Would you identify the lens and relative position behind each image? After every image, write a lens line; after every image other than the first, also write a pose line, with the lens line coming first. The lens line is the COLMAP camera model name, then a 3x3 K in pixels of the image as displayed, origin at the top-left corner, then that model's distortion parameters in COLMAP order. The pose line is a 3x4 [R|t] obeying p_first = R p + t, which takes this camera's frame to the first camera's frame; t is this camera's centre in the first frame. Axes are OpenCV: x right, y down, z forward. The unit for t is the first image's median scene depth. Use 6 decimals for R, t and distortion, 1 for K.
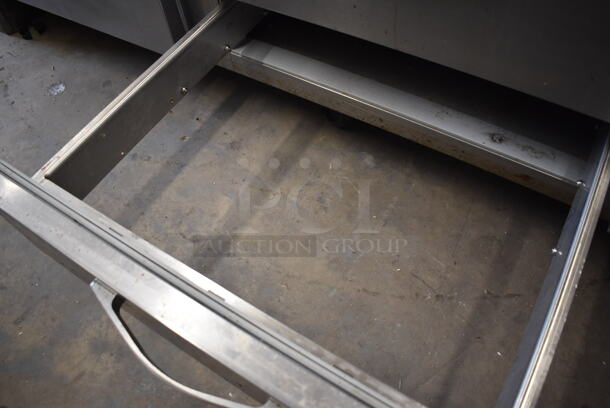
lens RADIAL K [[480.6, 0, 305.0], [0, 480.6, 204.0], [0, 0, 1]] dist [-0.088262, 0.008090]
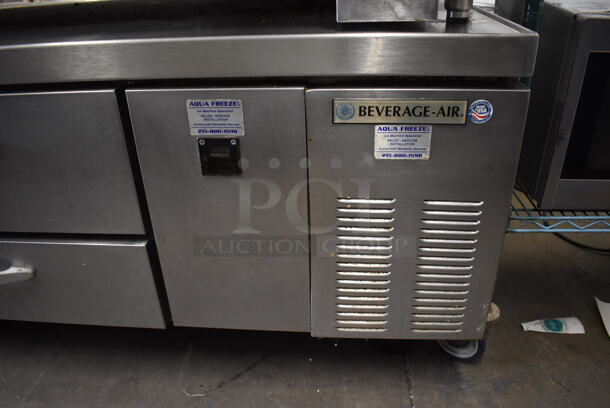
lens RADIAL K [[480.6, 0, 305.0], [0, 480.6, 204.0], [0, 0, 1]] dist [-0.088262, 0.008090]
pose [[0.891776, -0.182812, 0.413902, 0.358052], [0.359559, 0.841630, -0.402960, 0.290687], [-0.274686, 0.508173, 0.816277, -0.183214]]
